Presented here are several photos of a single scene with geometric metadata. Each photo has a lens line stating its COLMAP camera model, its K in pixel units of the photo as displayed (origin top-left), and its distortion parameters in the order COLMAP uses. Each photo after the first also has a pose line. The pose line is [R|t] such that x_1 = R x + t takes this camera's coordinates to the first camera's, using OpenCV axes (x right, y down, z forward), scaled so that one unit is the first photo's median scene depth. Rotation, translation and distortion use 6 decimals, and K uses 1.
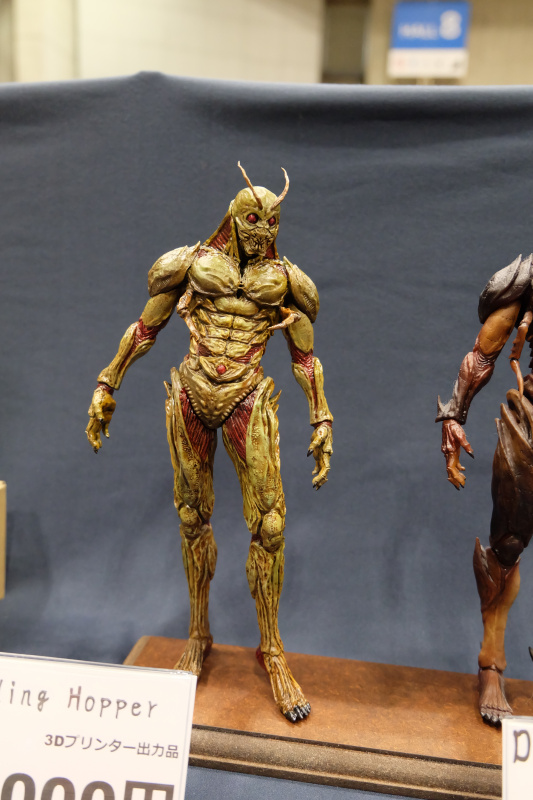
lens RADIAL K [[655.7, 0, 264.6], [0, 655.7, 400.3], [0, 0, 1]] dist [-0.000303, -0.017848]
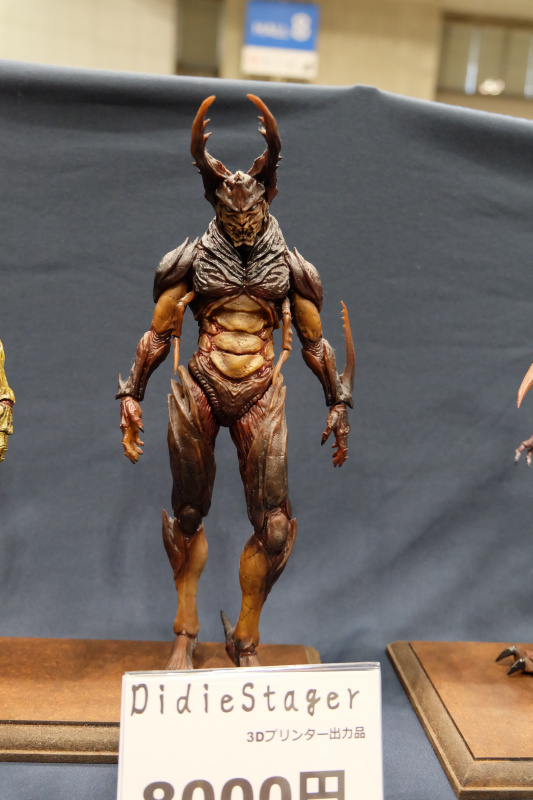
lens RADIAL K [[655.7, 0, 264.1], [0, 655.7, 402.2], [0, 0, 1]] dist [-0.000303, -0.017848]
pose [[0.978561, -0.016902, 0.205265, 0.264698], [0.014338, 0.999800, 0.013974, 0.025770], [-0.205460, -0.010731, 0.978607, -0.050508]]
